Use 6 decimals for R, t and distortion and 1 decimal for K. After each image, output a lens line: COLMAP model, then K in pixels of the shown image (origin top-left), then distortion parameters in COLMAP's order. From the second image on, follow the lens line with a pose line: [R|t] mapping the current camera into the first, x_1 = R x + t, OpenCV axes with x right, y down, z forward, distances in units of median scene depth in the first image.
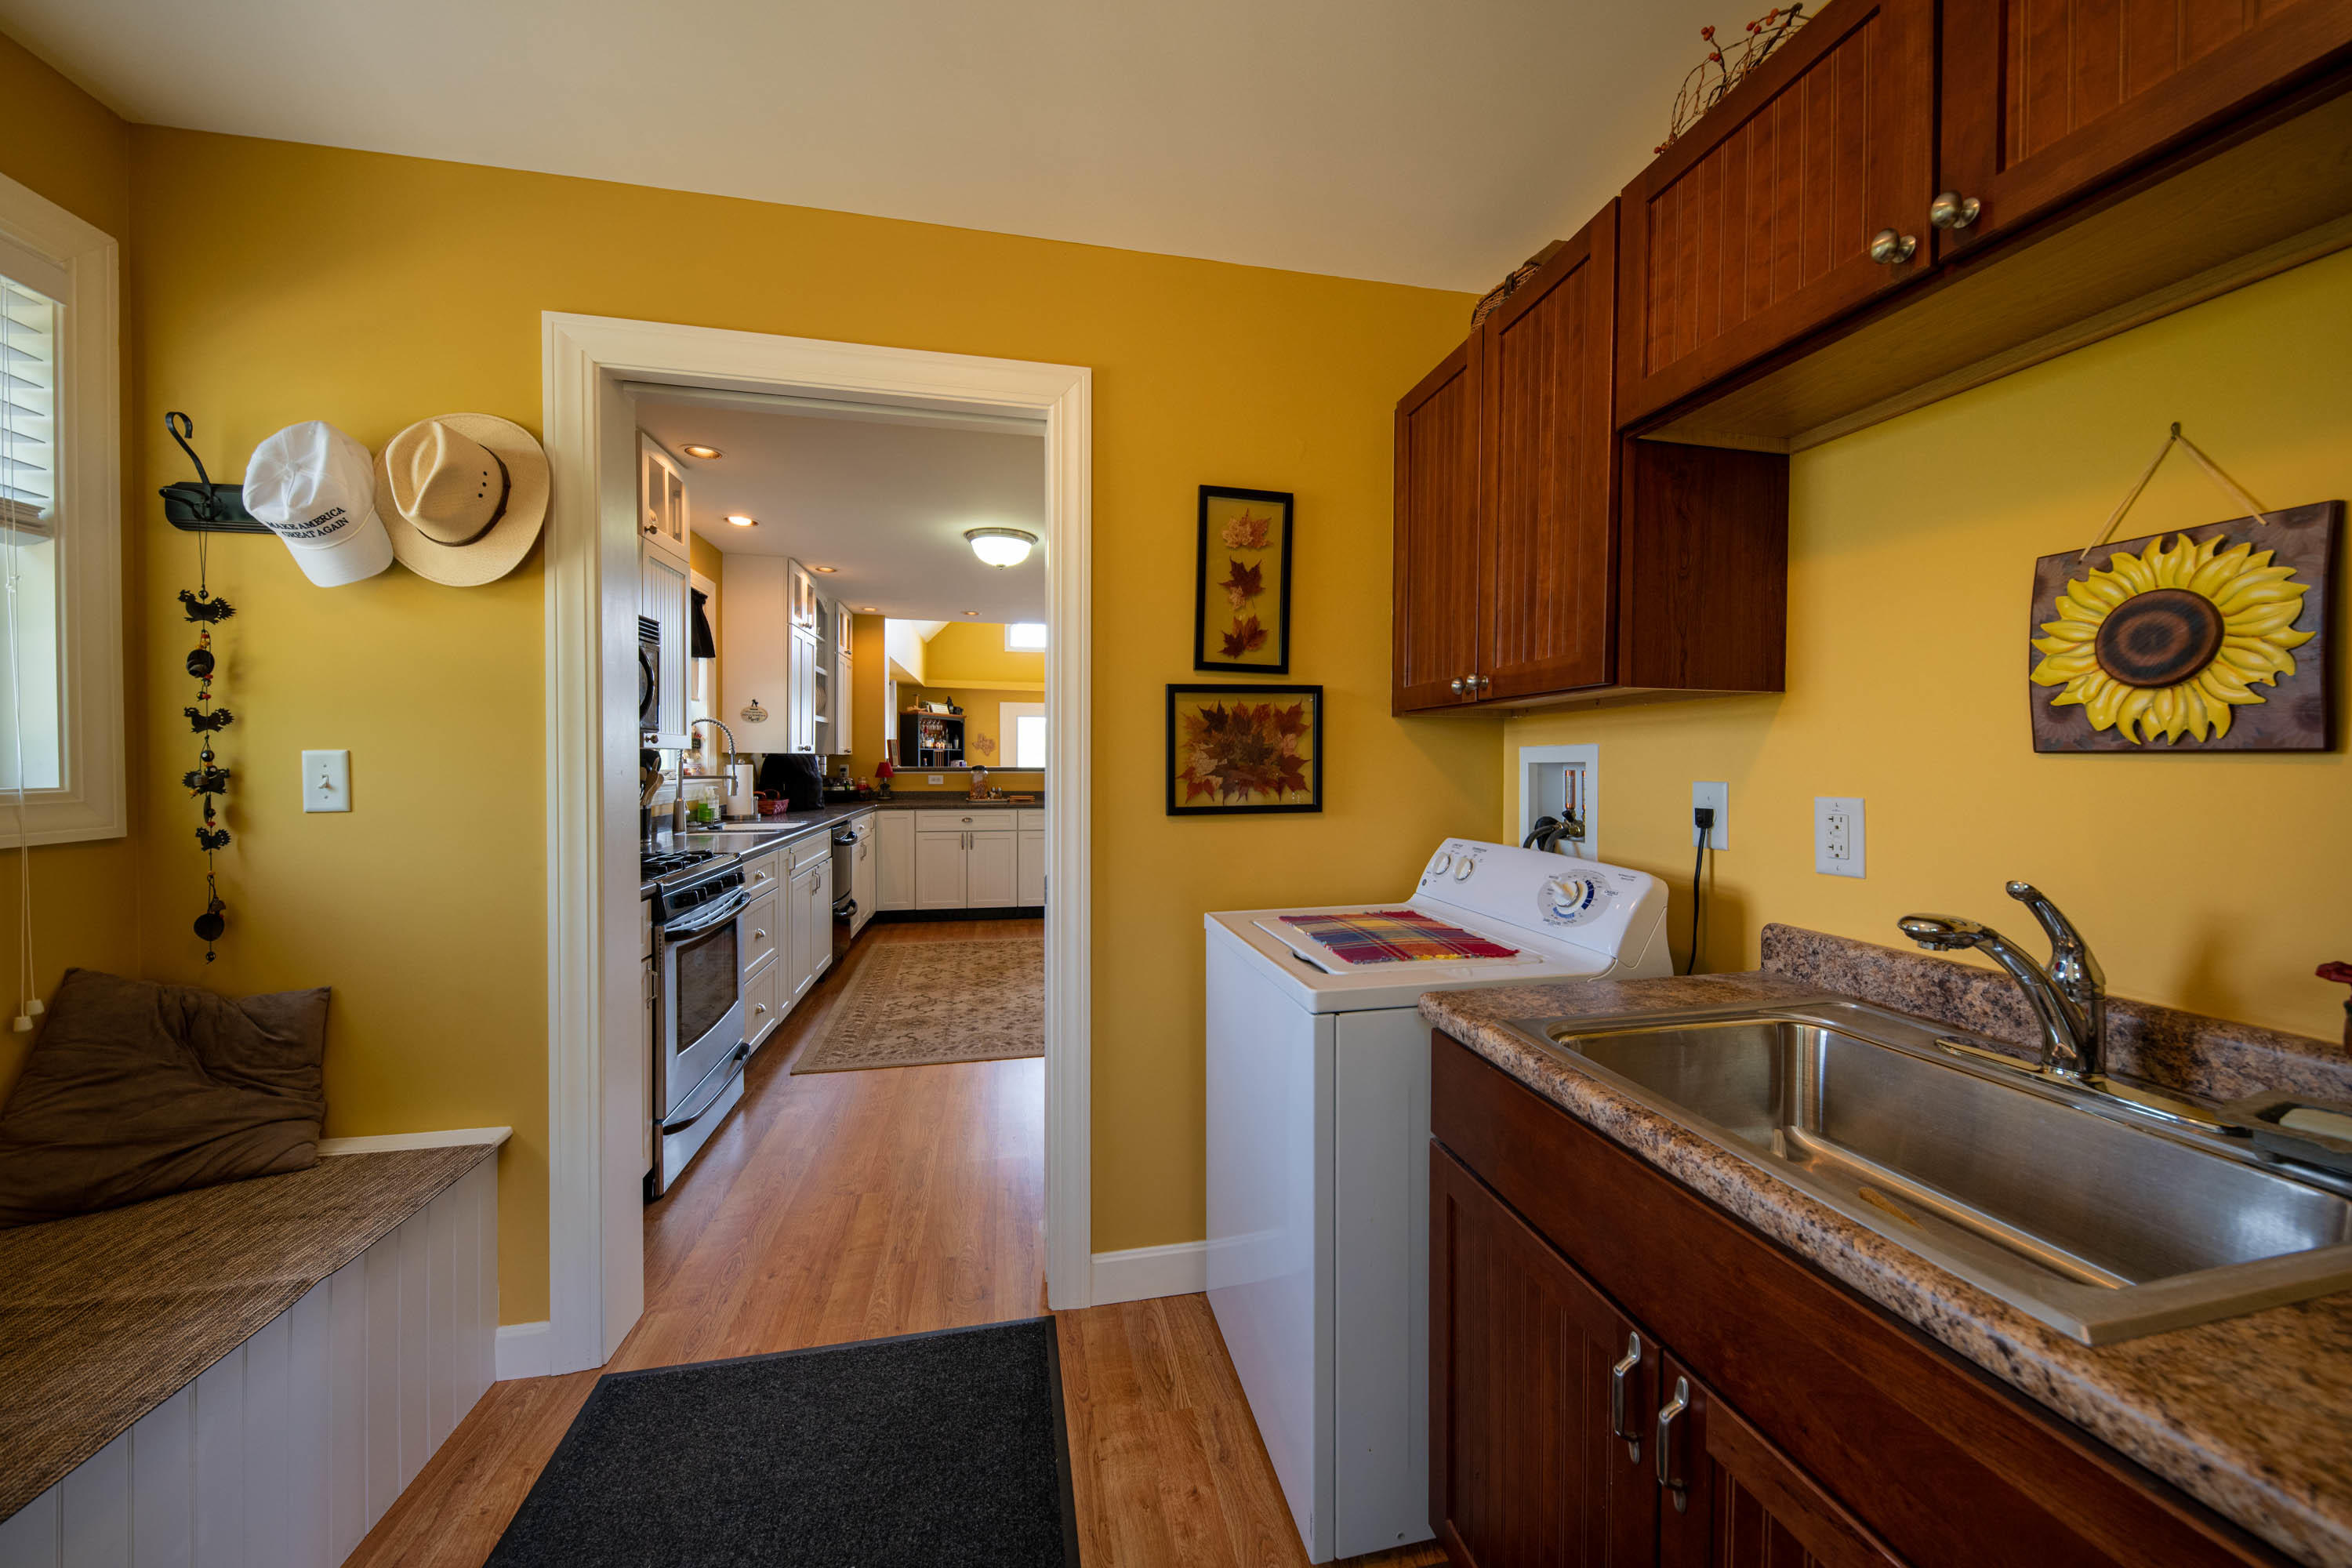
lens RADIAL K [[887.9, 0, 1207.9], [0, 887.9, 779.3], [0, 0, 1]] dist [0.011997, 0.000080]
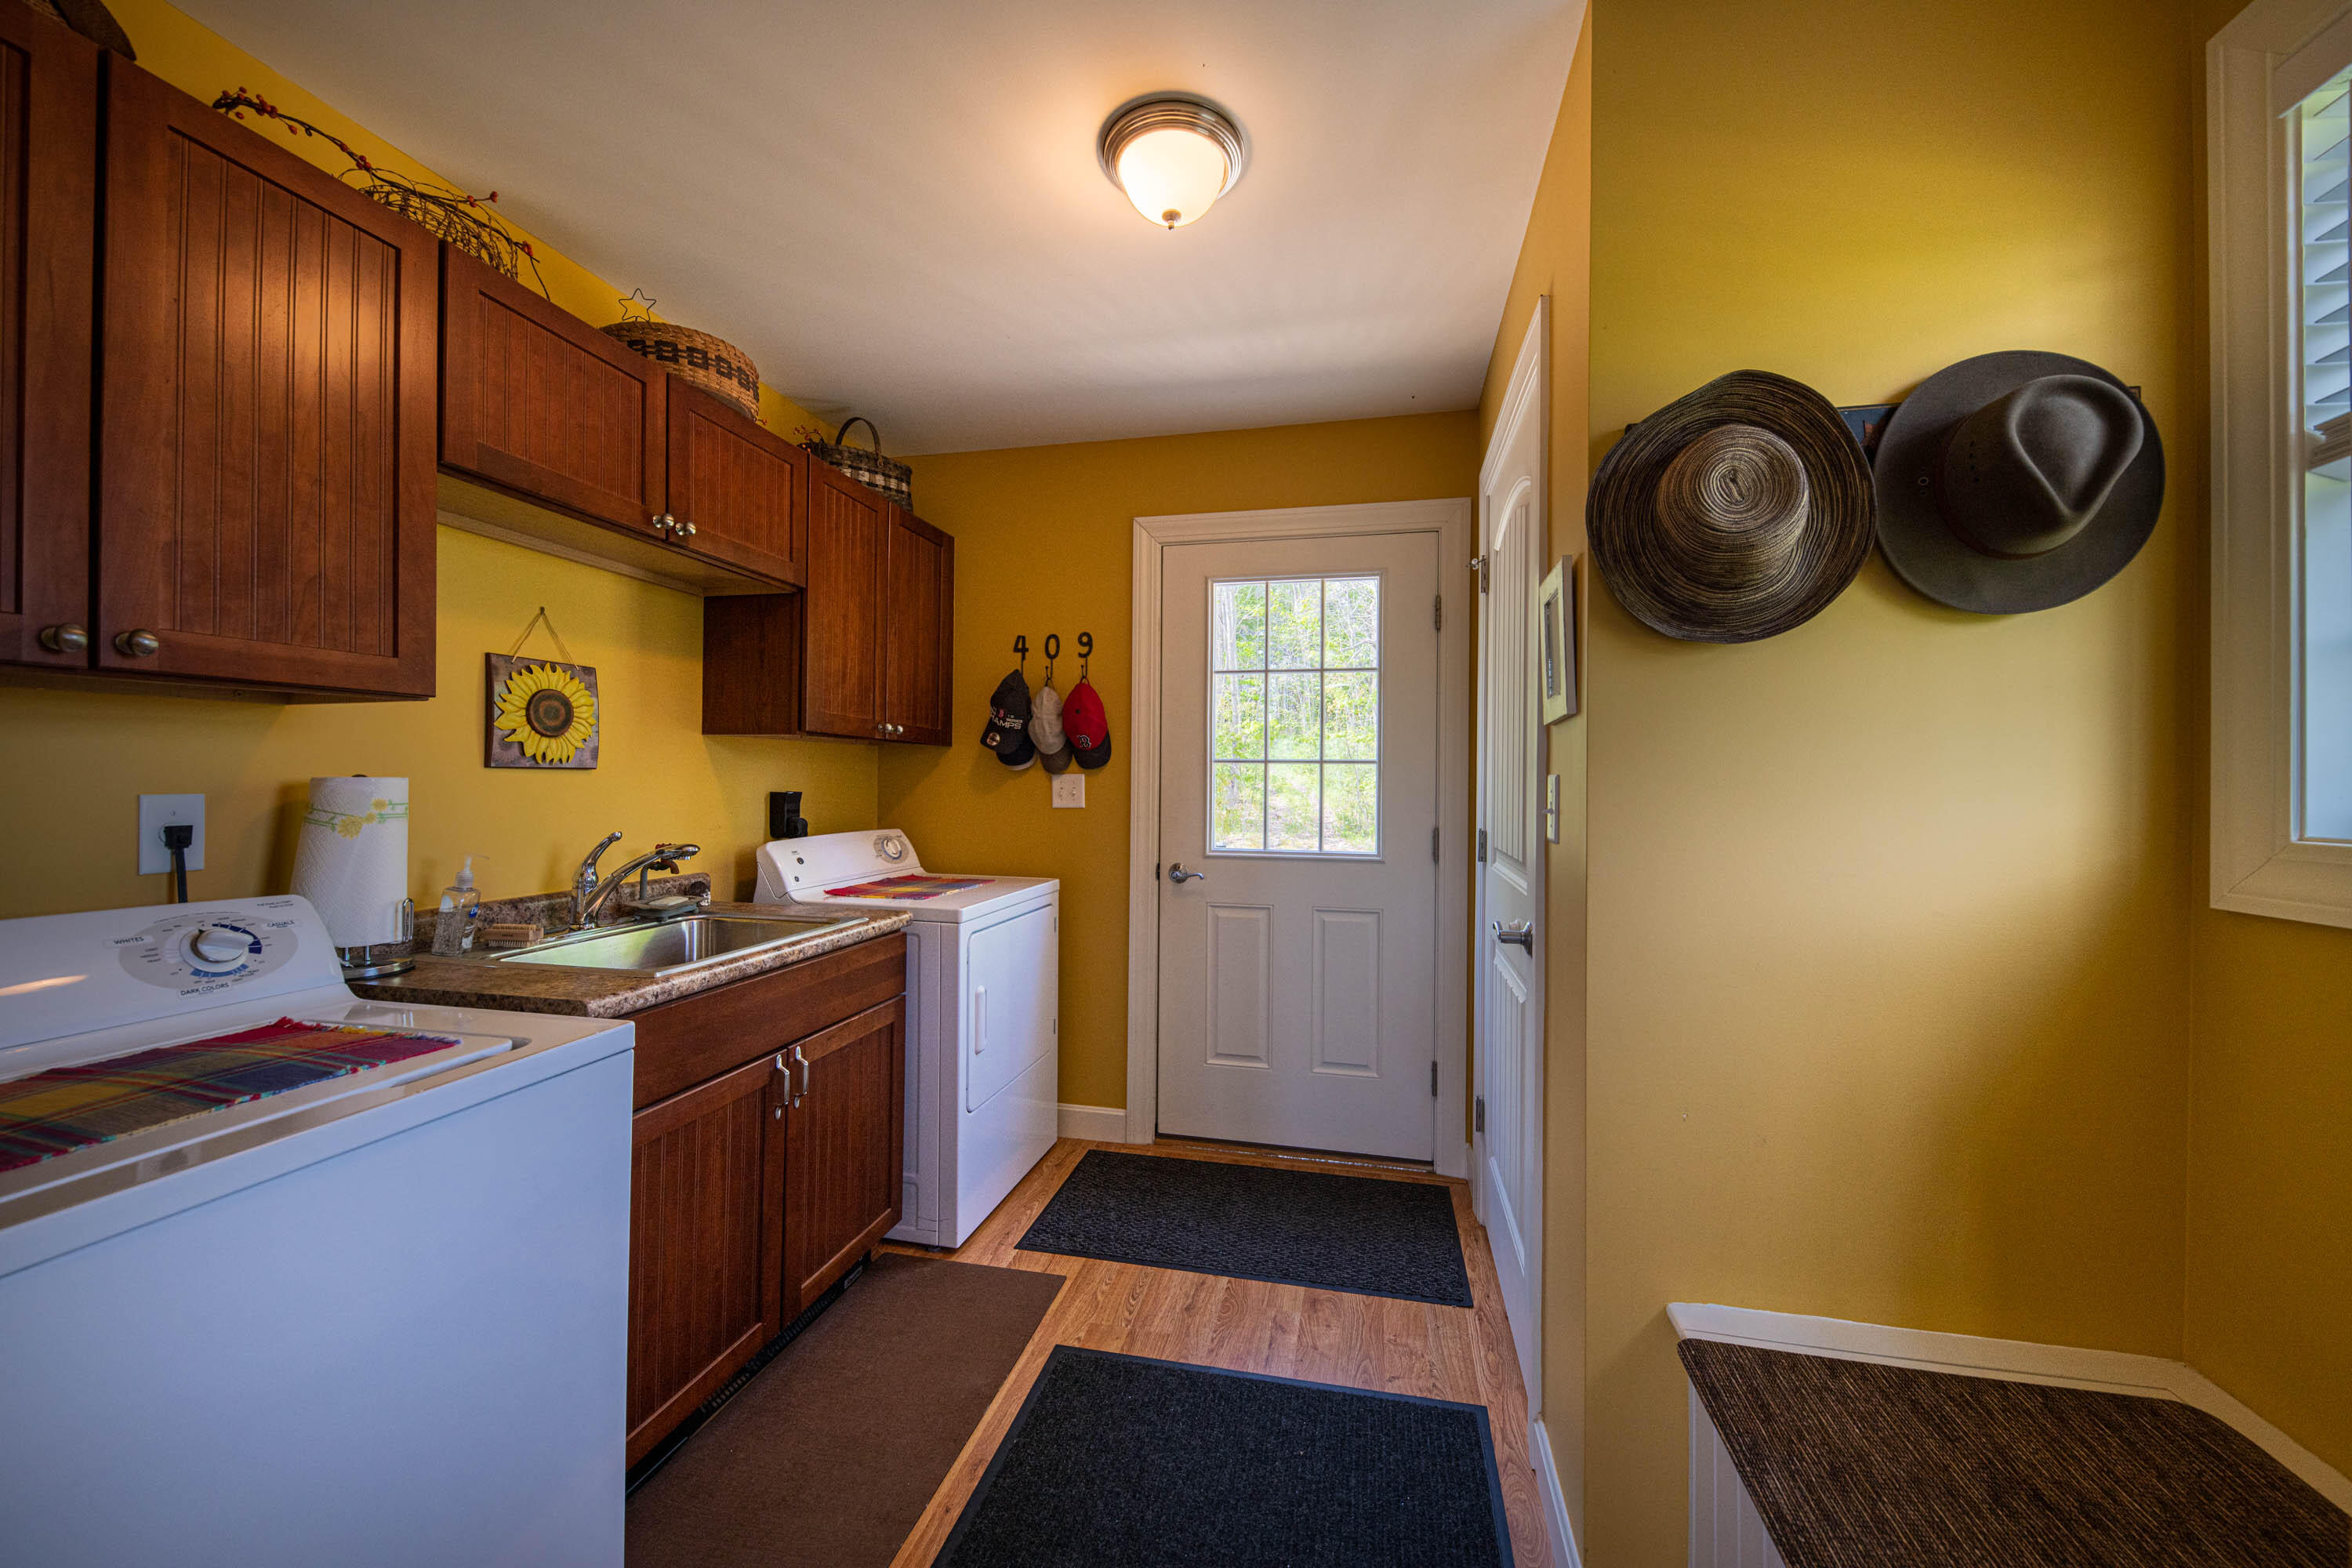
lens RADIAL K [[887.9, 0, 1177.0], [0, 887.9, 773.7], [0, 0, 1]] dist [0.011997, 0.000080]
pose [[-0.906233, -0.003969, 0.422760, -1.076298], [0.002366, 0.999893, 0.014460, -0.043635], [-0.422772, 0.014104, -0.906126, 2.202160]]
